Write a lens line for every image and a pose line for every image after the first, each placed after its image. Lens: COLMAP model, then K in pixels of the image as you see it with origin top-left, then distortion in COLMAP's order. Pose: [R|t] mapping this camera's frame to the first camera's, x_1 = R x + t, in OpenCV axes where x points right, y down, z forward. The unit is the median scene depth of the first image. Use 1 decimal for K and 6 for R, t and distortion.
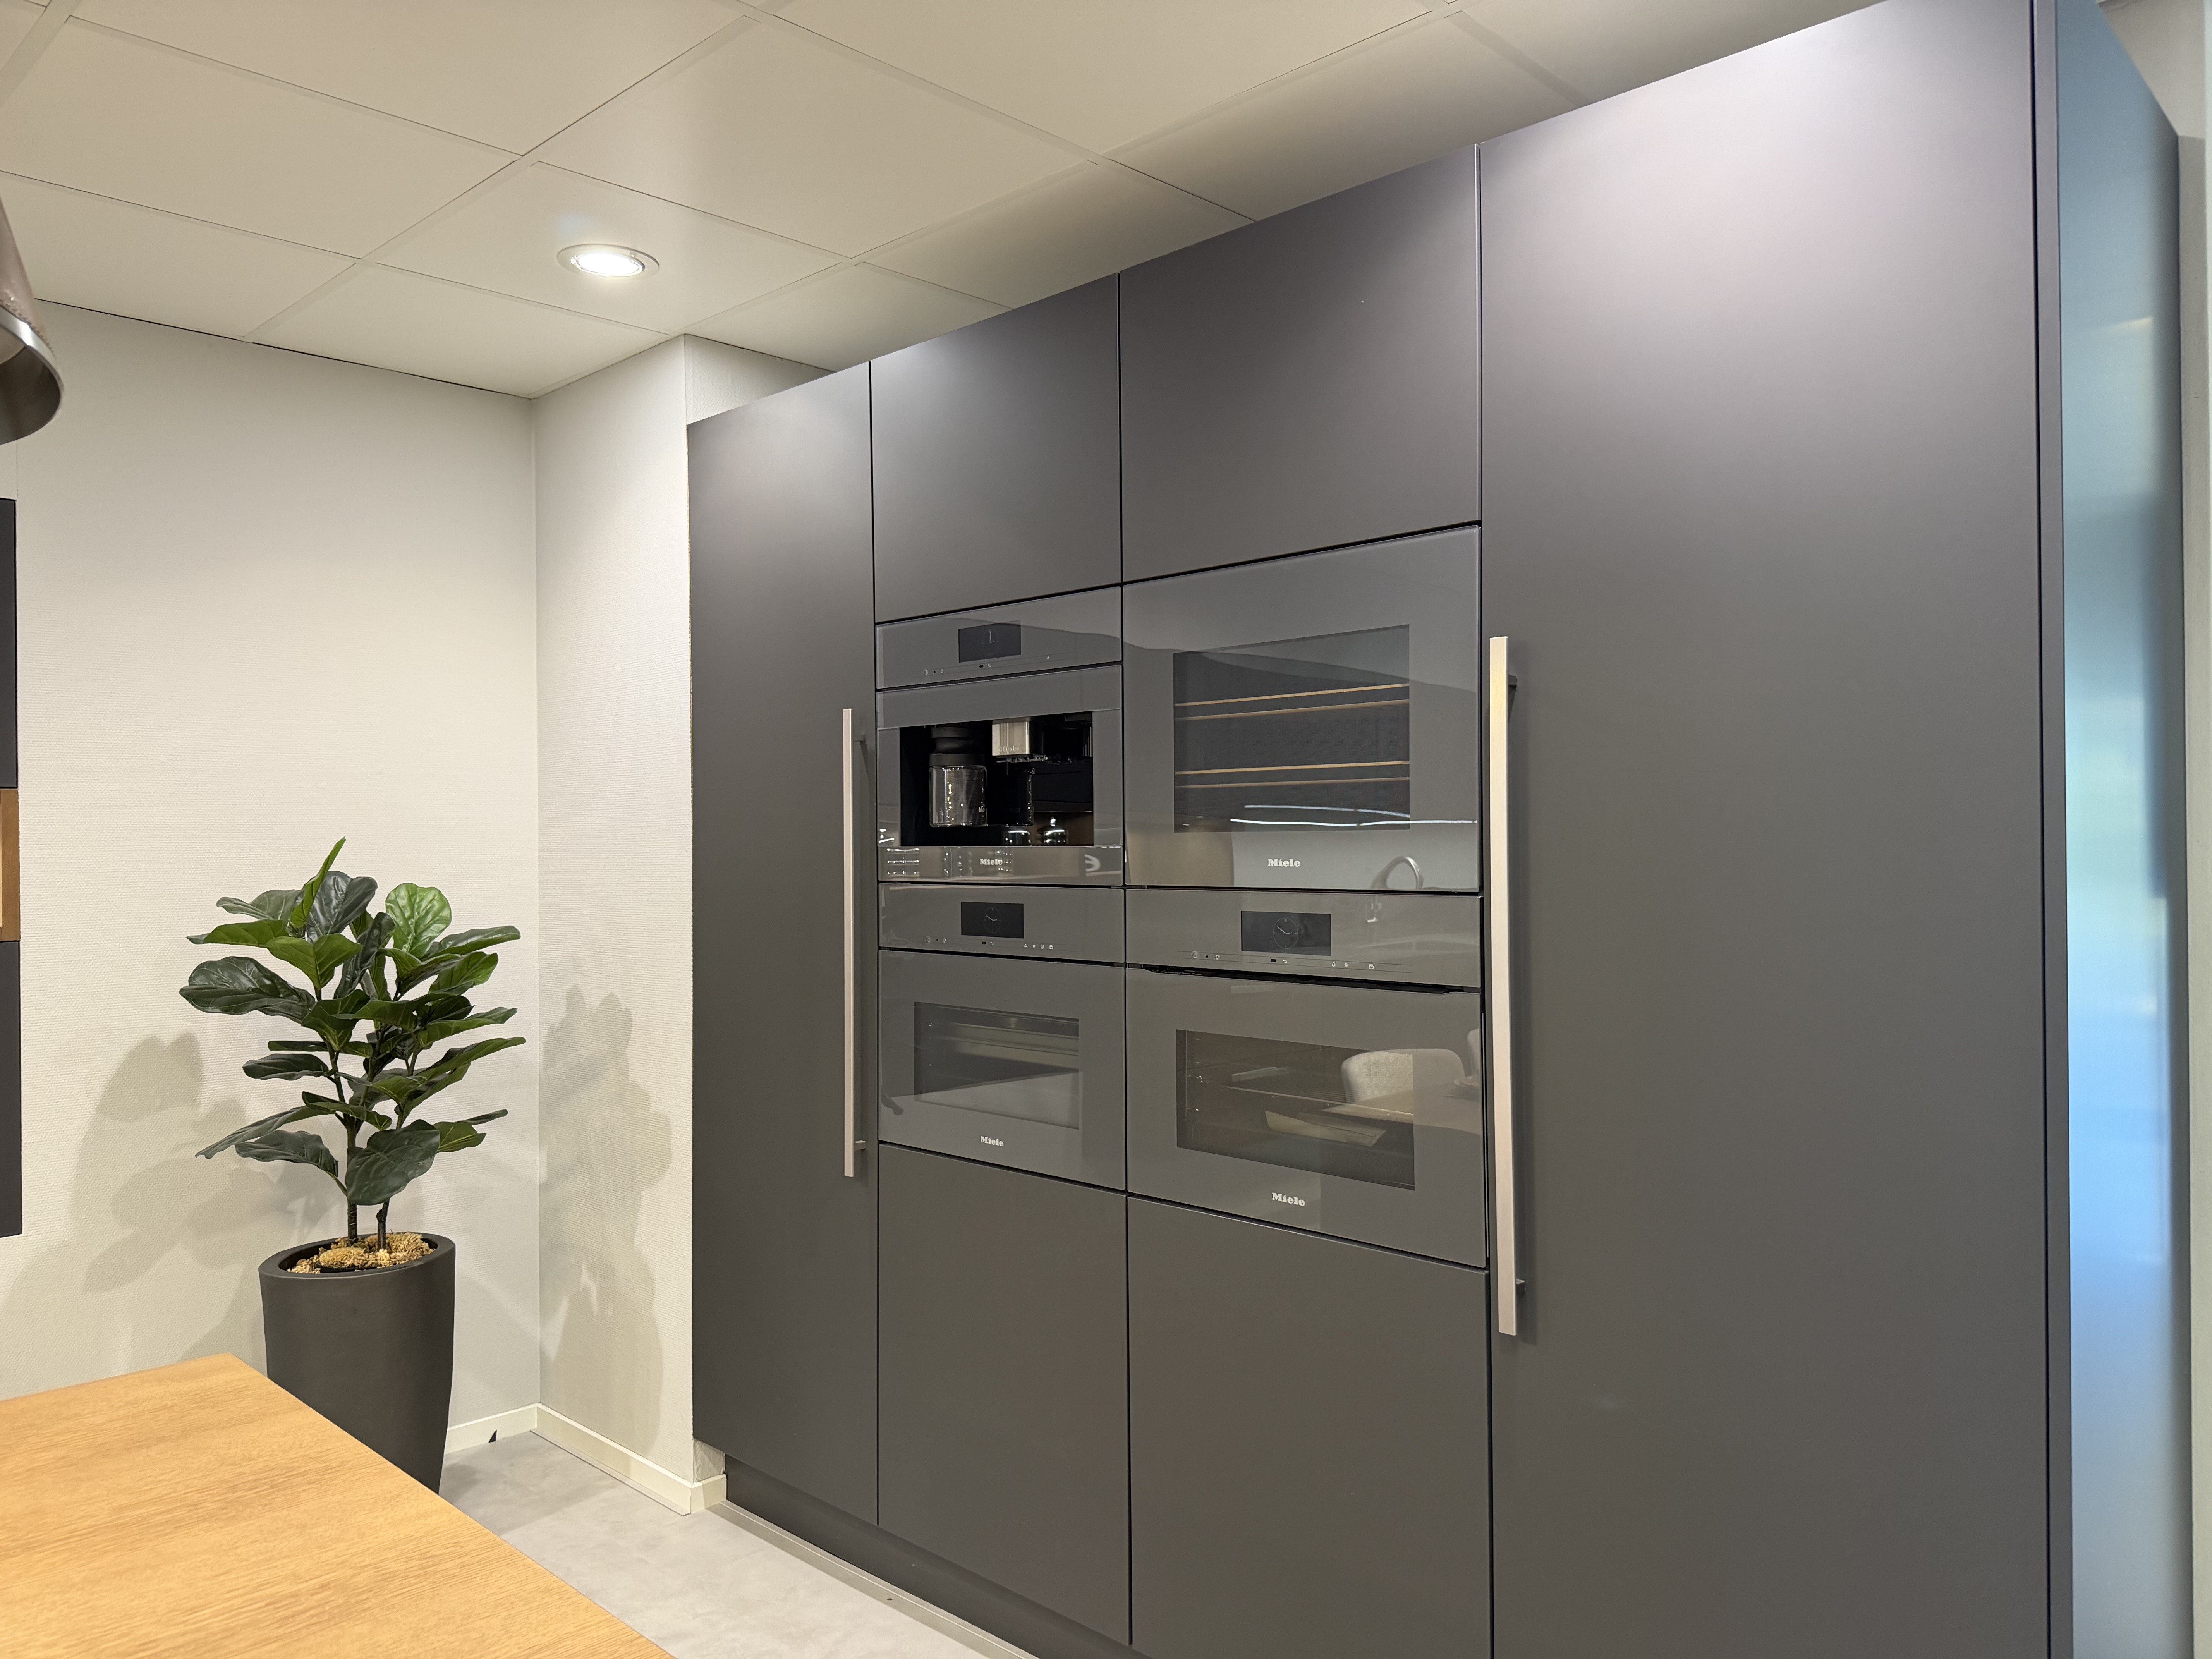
lens RADIAL K [[1562.8, 0, 1100.0], [0, 1562.8, 834.9], [0, 0, 1]] dist [0.075508, -0.116346]
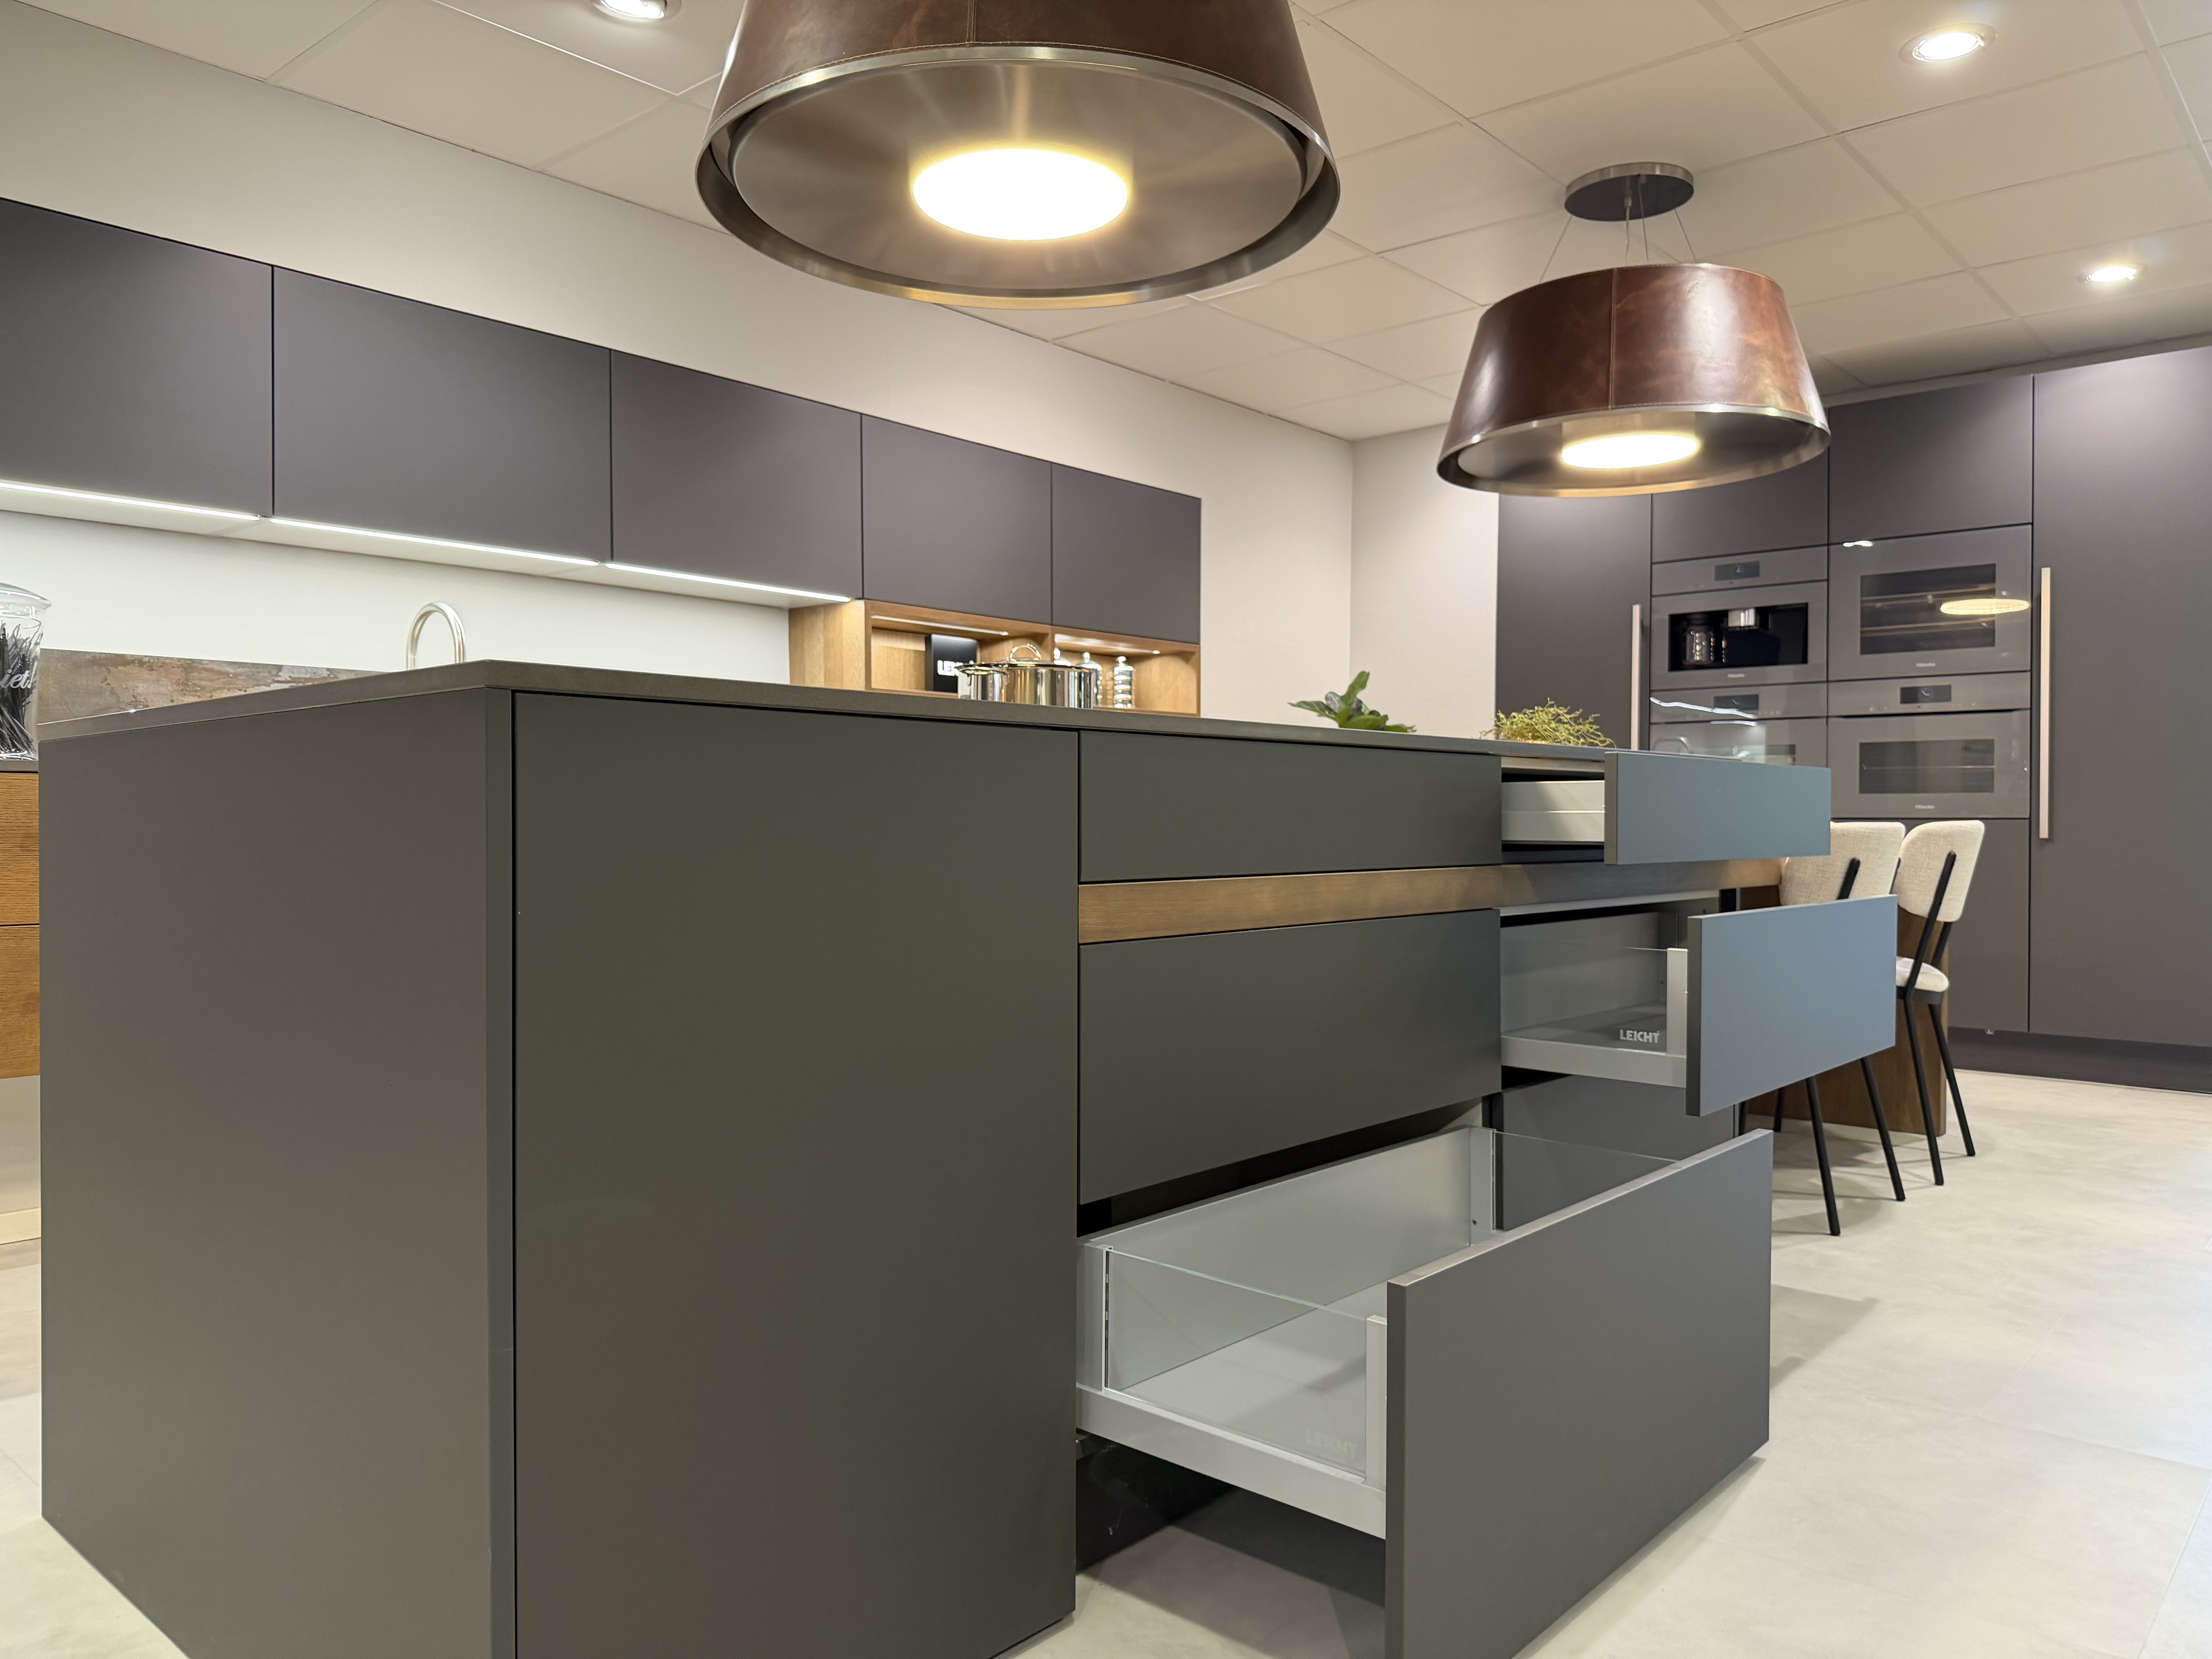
lens RADIAL K [[1562.6, 0, 1107.4], [0, 1562.6, 838.9], [0, 0, 1]] dist [0.091787, -0.154925]
pose [[0.998974, 0.009157, 0.044345, -0.964122], [-0.010011, 0.999768, 0.019078, 0.195903], [-0.044160, -0.019502, 0.998834, -1.052392]]
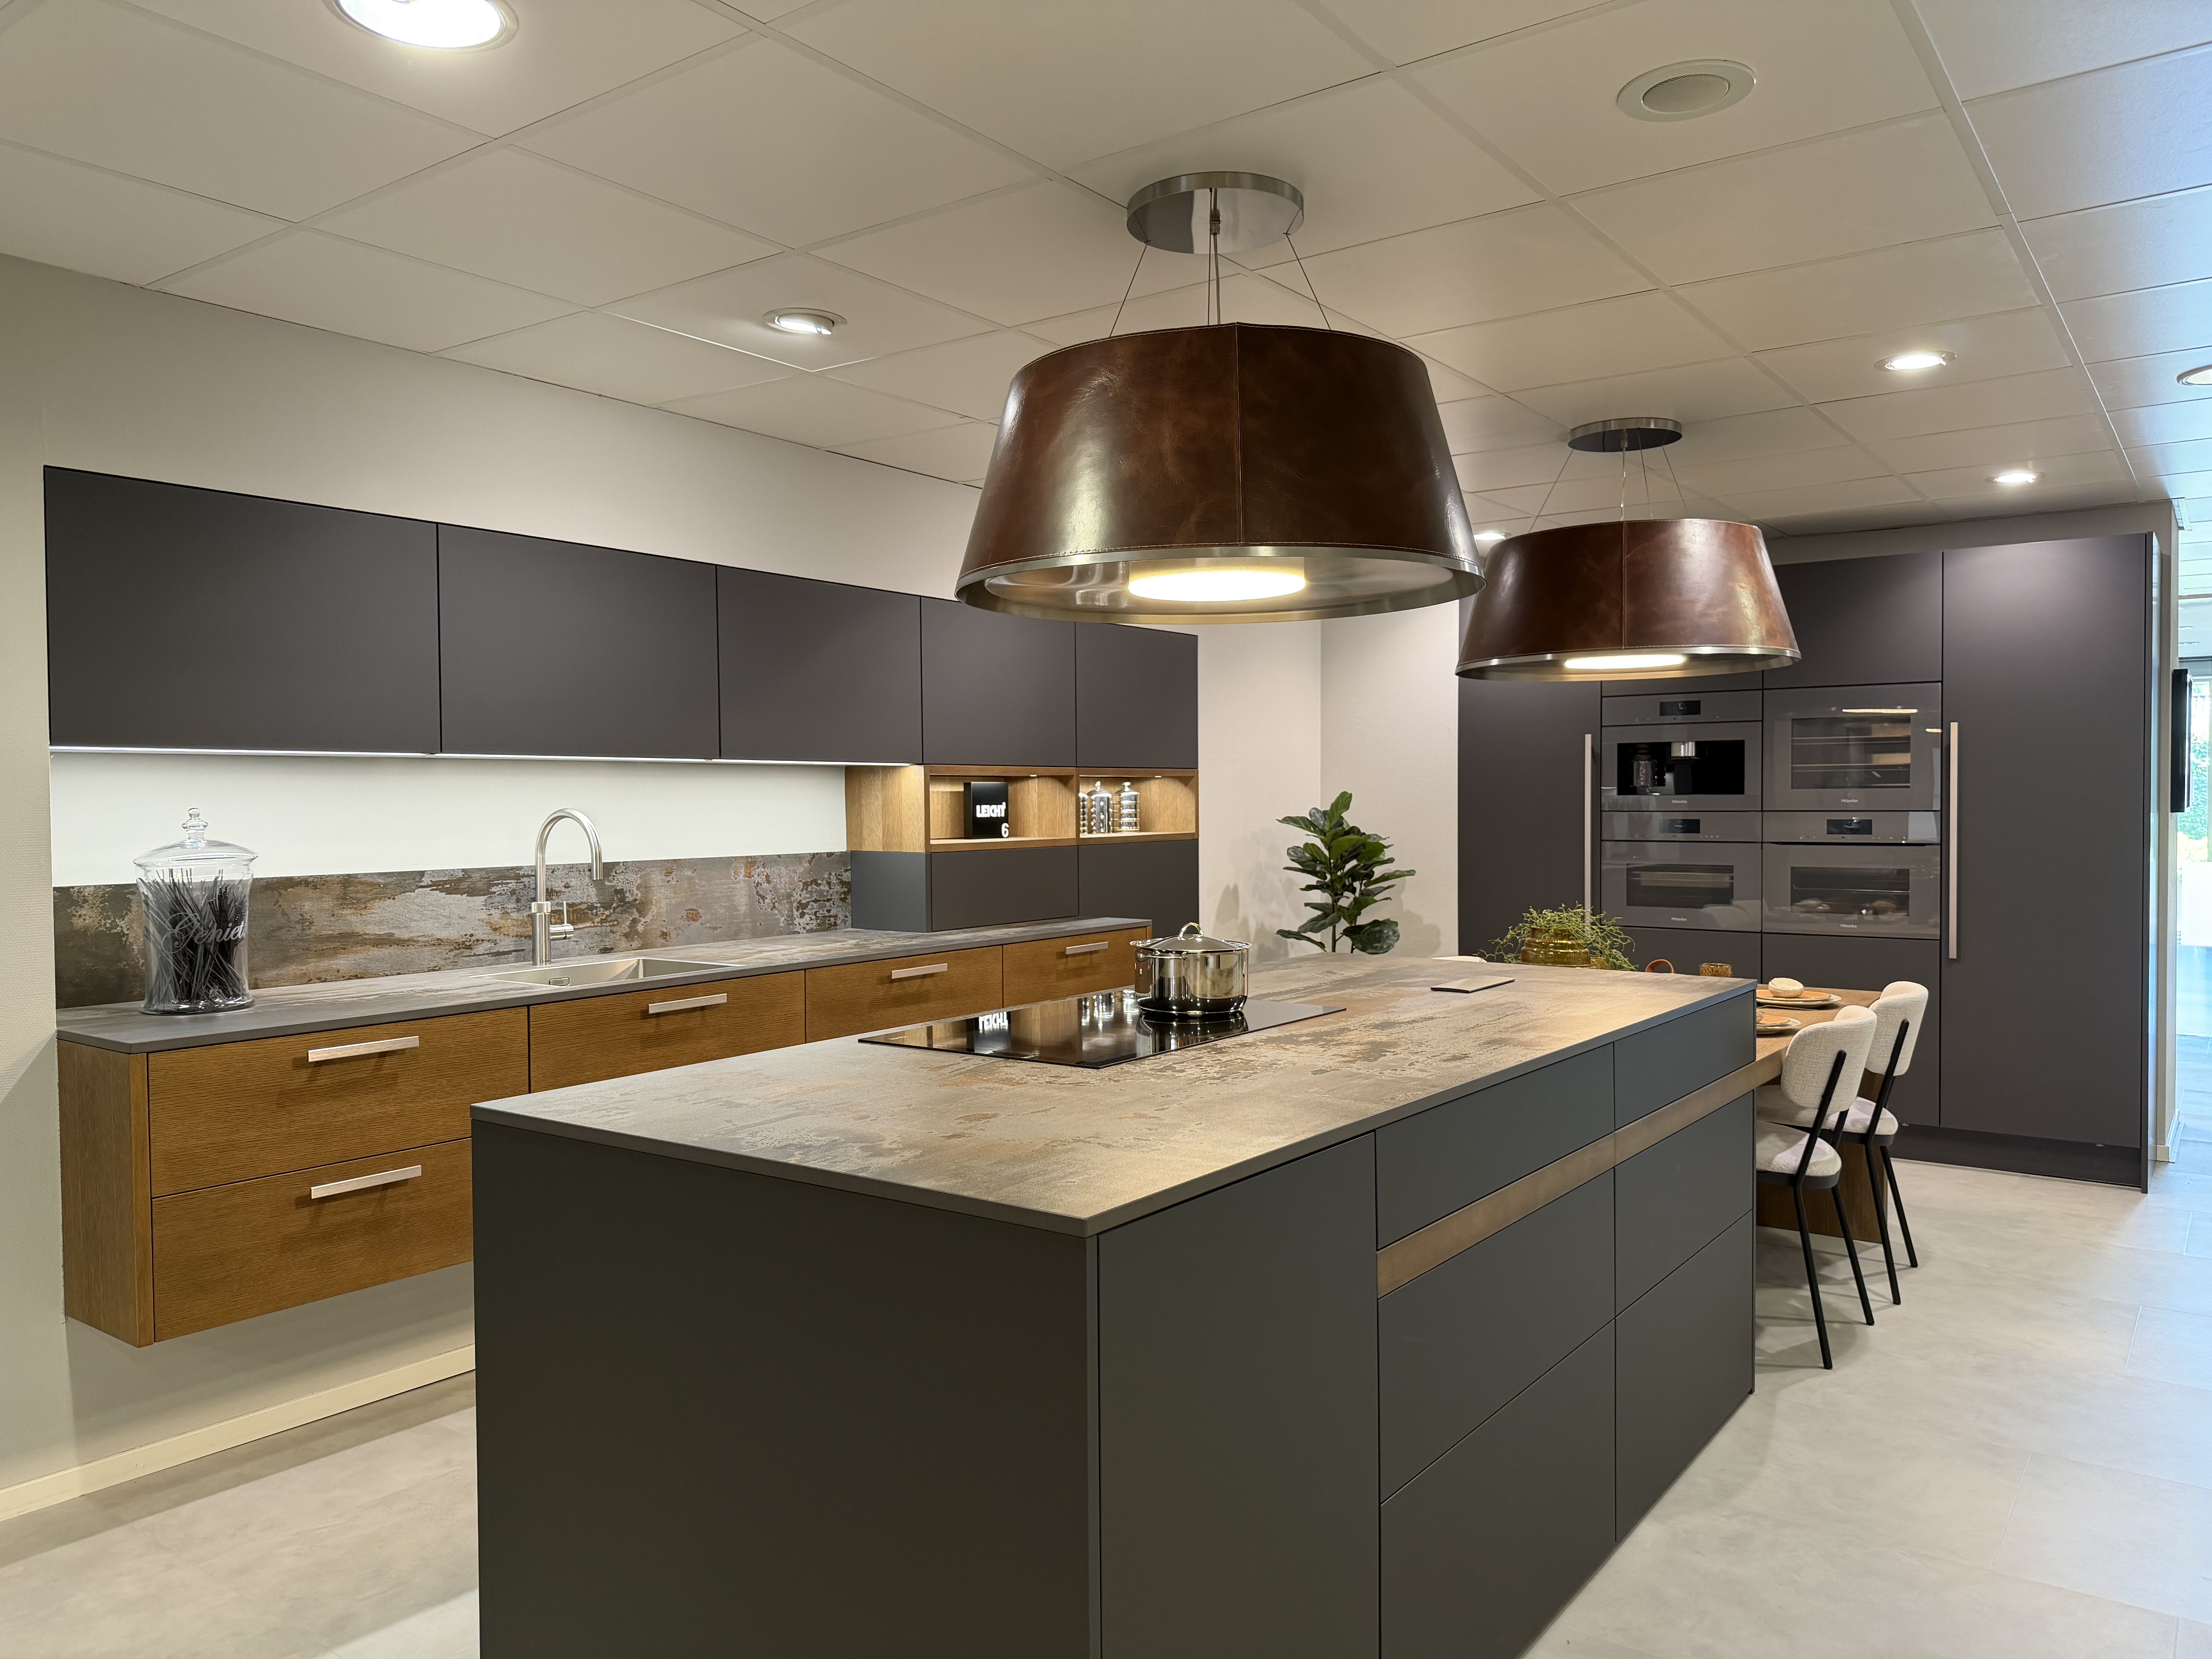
lens RADIAL K [[1554.0, 0, 1114.8], [0, 1554.0, 836.5], [0, 0, 1]] dist [0.127968, -0.225326]
pose [[0.991095, -0.001432, 0.133151, -1.175272], [-0.002500, 0.999566, 0.029360, 0.002445], [-0.133135, -0.029432, 0.990661, -1.192049]]
